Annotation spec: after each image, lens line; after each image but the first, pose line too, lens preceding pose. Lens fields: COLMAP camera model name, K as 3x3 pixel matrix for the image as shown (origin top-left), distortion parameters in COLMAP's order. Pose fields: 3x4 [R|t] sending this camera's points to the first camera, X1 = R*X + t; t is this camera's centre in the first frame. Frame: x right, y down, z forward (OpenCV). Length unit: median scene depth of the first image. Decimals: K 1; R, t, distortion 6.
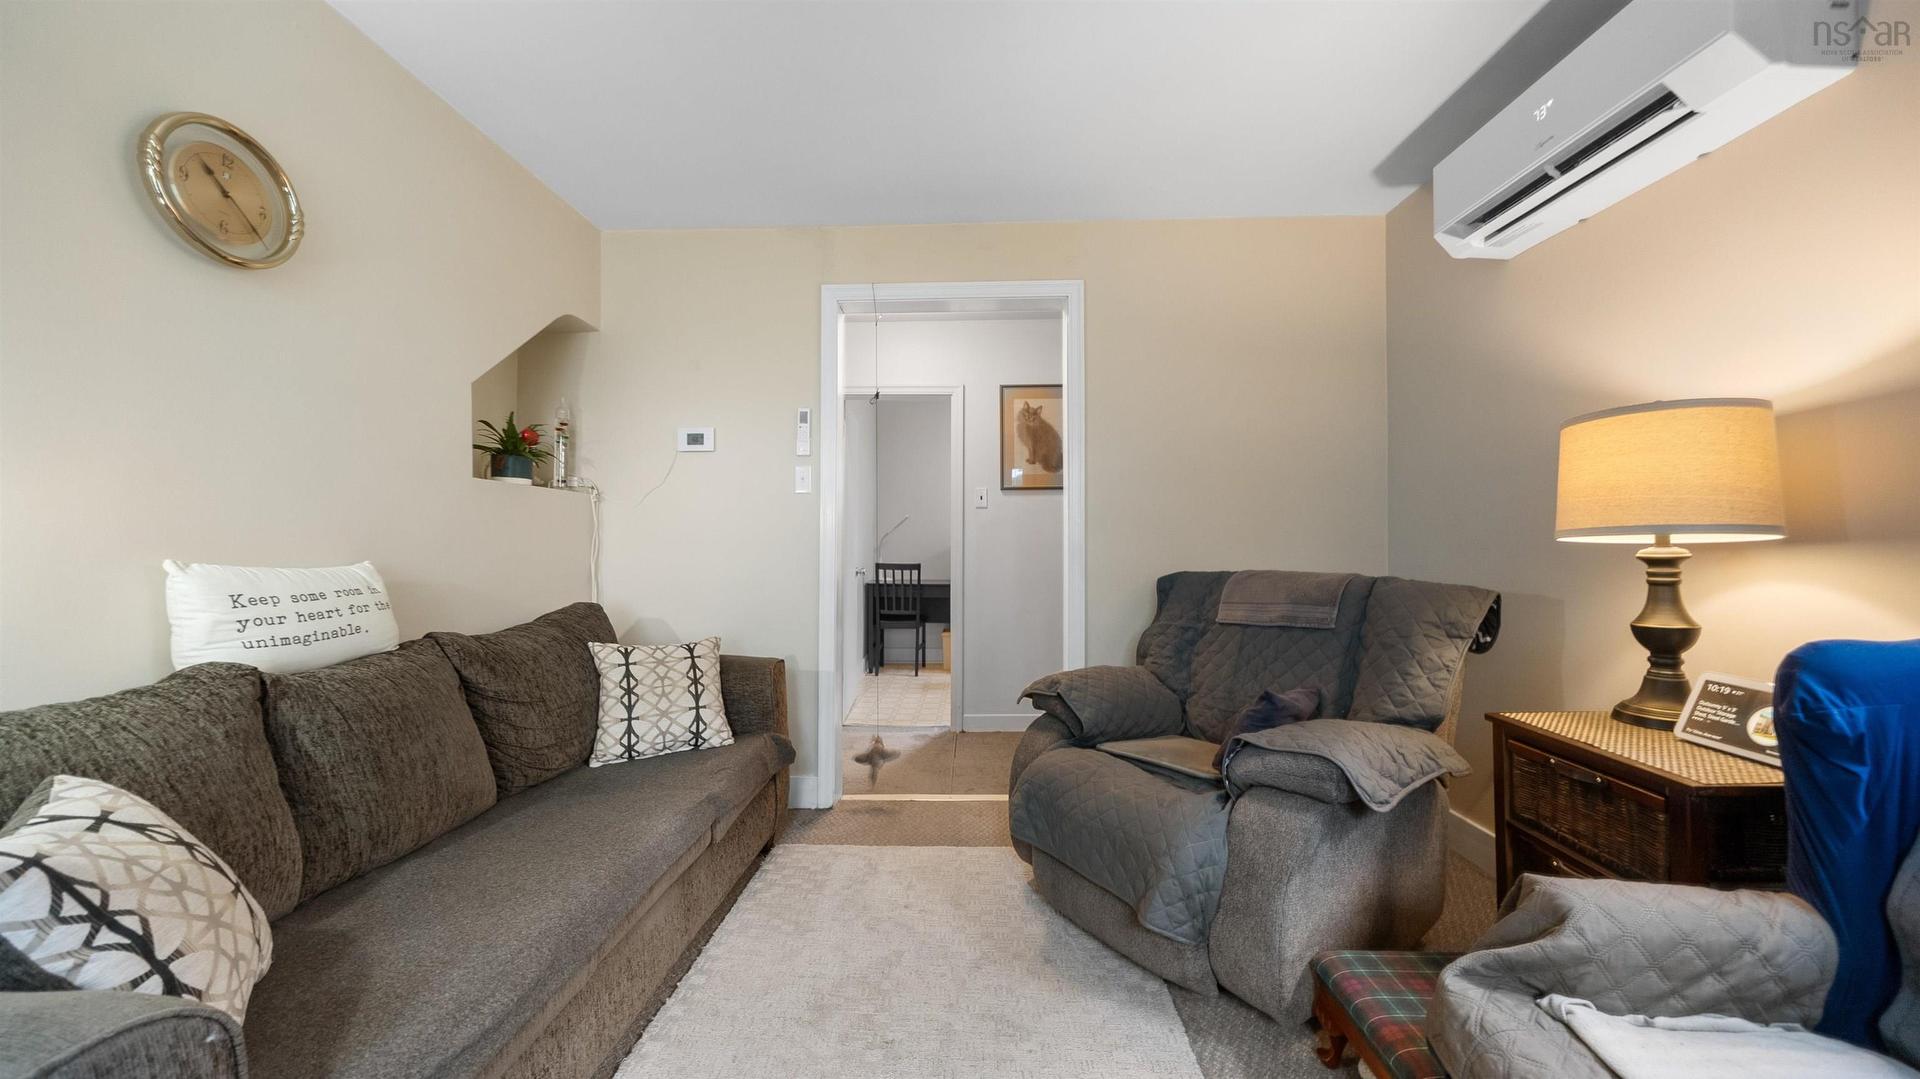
lens RADIAL K [[684.5, 0, 971.2], [0, 684.5, 533.0], [0, 0, 1]] dist [-0.002033, -0.000002]
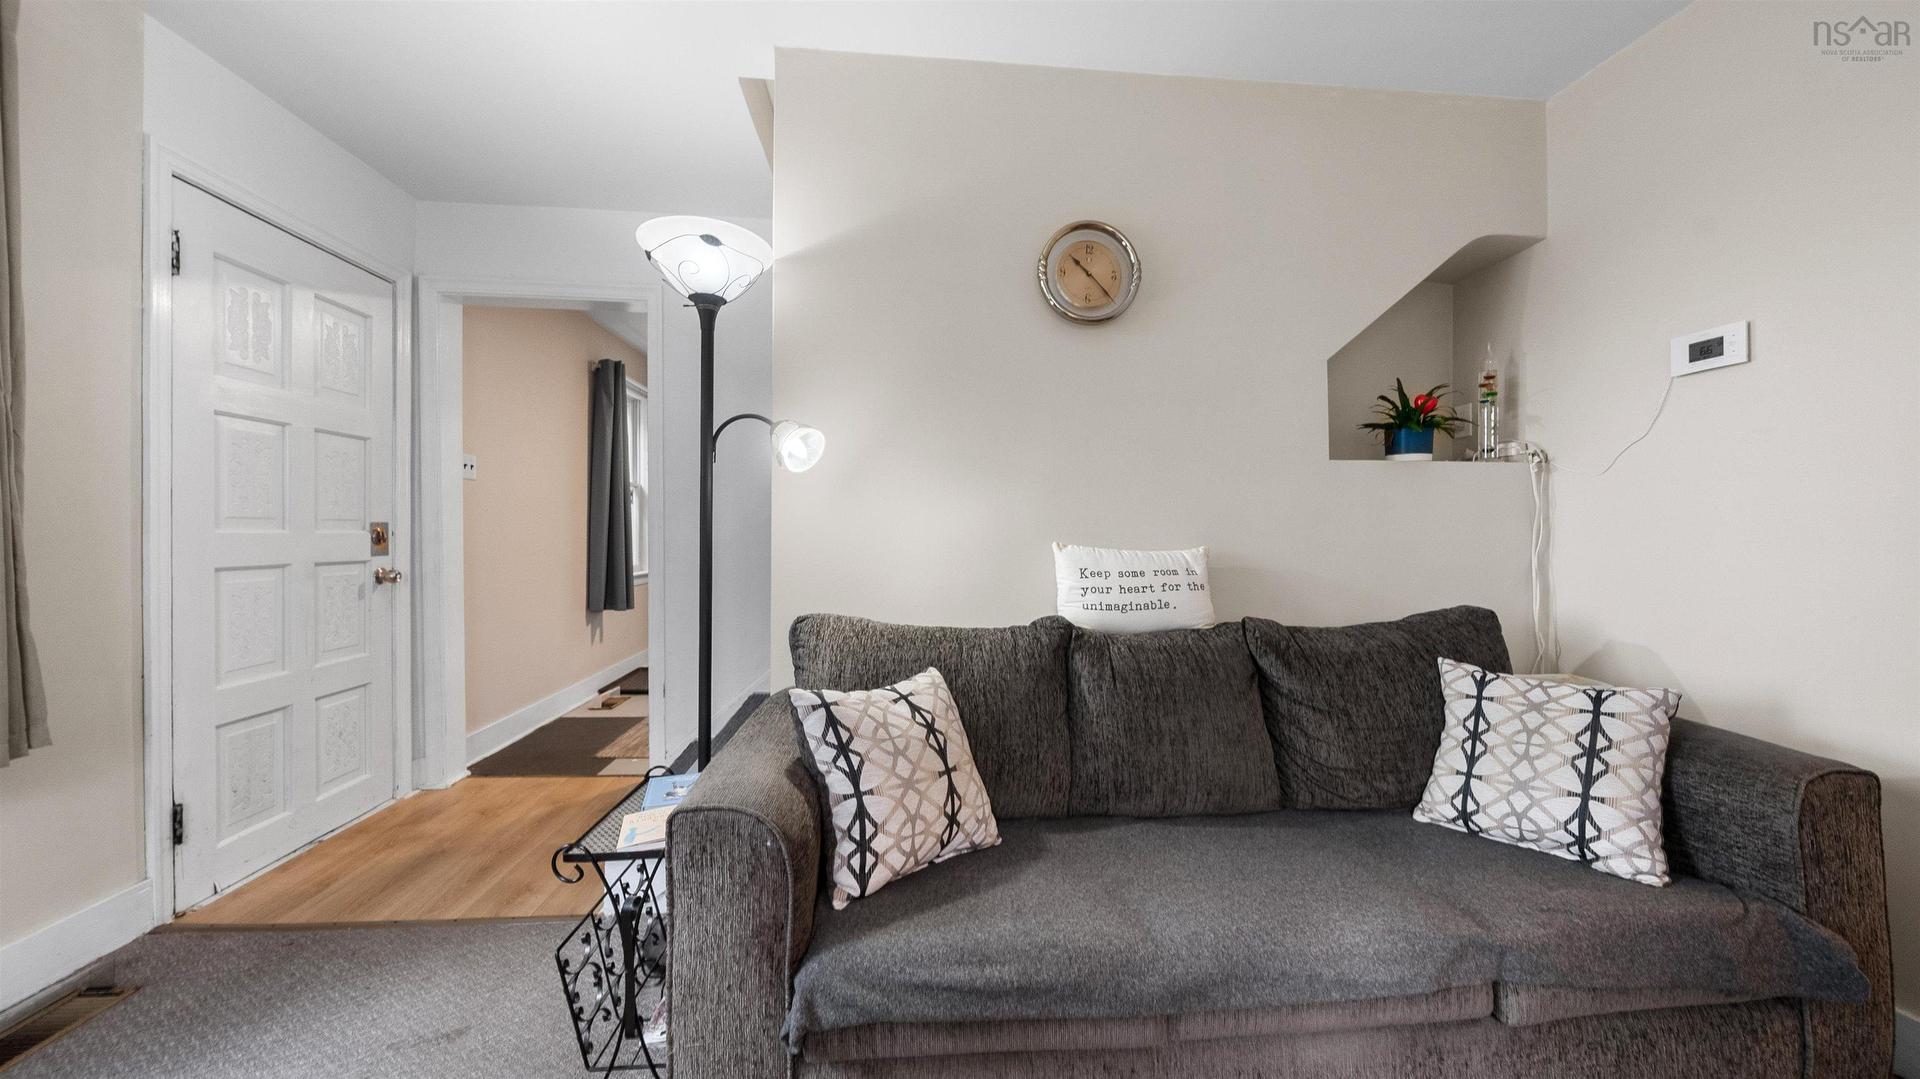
lens RADIAL K [[684.5, 0, 971.2], [0, 684.5, 533.0], [0, 0, 1]] dist [-0.002033, -0.000002]
pose [[0.093520, -0.009077, -0.995576, 0.163281], [0.018389, 0.999804, -0.007389, 0.017482], [0.995448, -0.017617, 0.093668, 0.432901]]
